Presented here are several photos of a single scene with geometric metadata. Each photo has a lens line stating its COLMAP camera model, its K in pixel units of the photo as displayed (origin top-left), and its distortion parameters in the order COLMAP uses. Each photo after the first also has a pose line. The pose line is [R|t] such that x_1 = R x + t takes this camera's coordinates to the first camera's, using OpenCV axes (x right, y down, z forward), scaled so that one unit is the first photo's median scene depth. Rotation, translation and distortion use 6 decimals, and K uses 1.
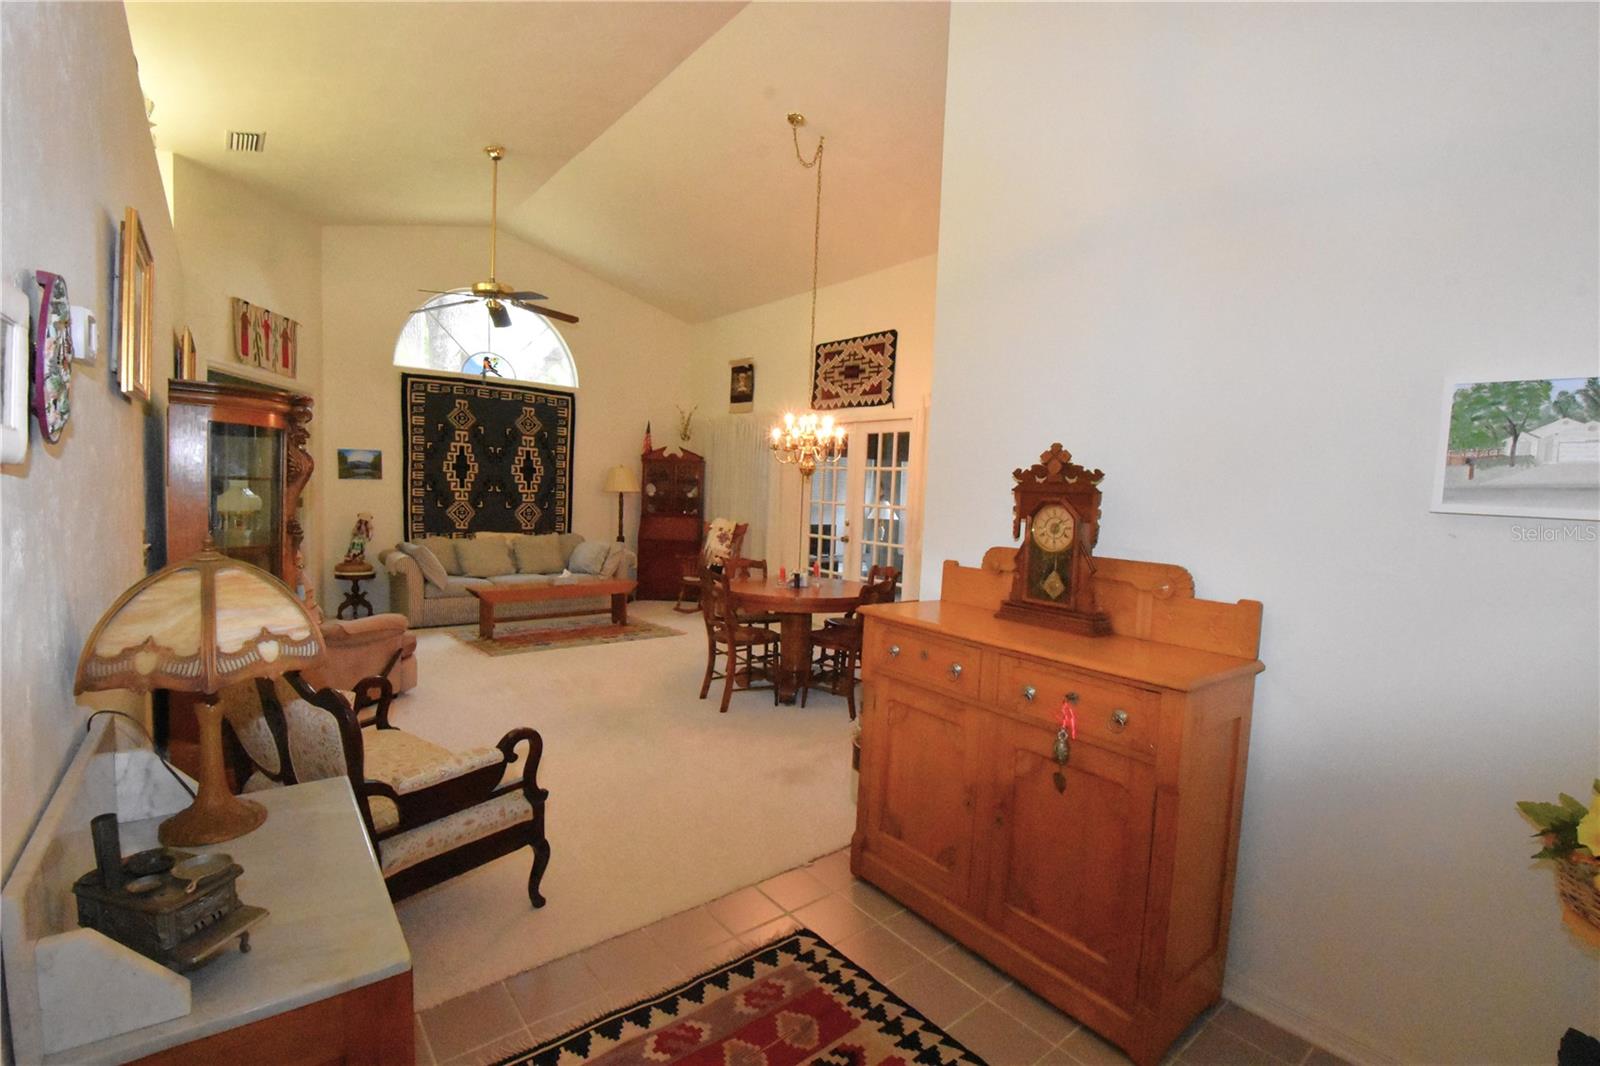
lens RADIAL K [[702.2, 0, 801.4], [0, 702.2, 534.5], [0, 0, 1]] dist [0.004693, -0.015840]
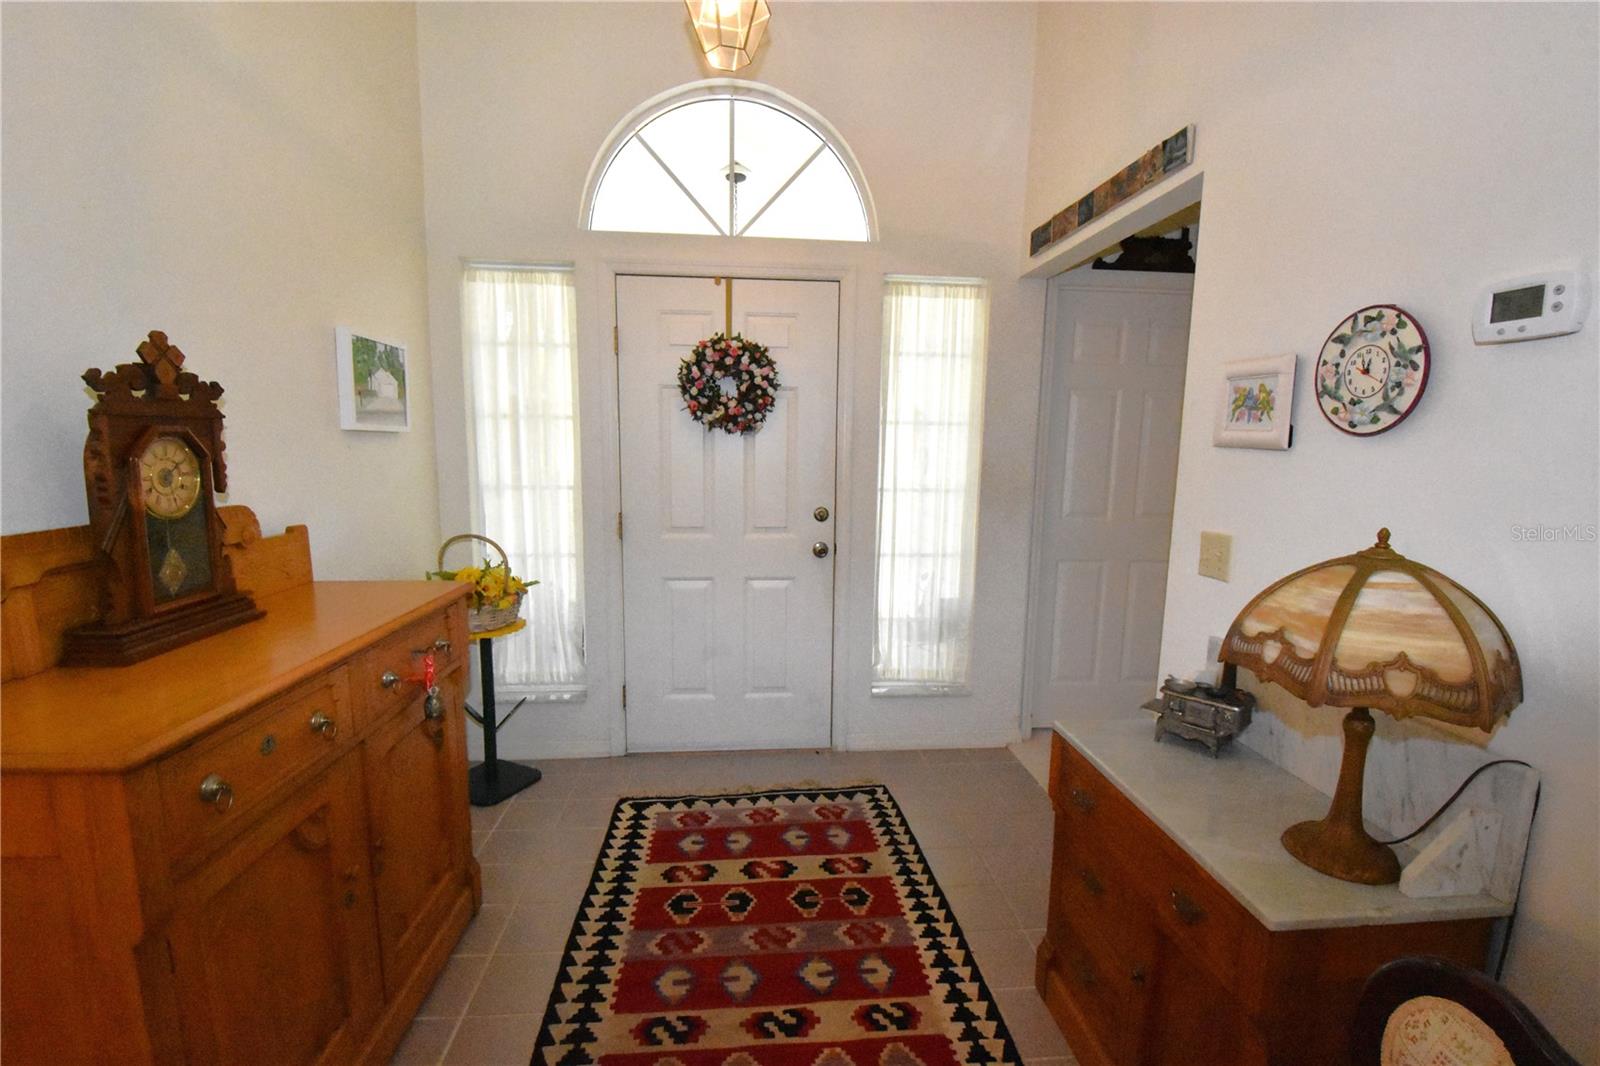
lens RADIAL K [[702.2, 0, 794.8], [0, 702.2, 541.1], [0, 0, 1]] dist [0.004693, -0.015840]
pose [[-0.822214, -0.140809, 0.551486, -0.417555], [-0.021520, 0.975914, 0.217092, -0.098557], [-0.568771, 0.166628, -0.805440, 1.217788]]
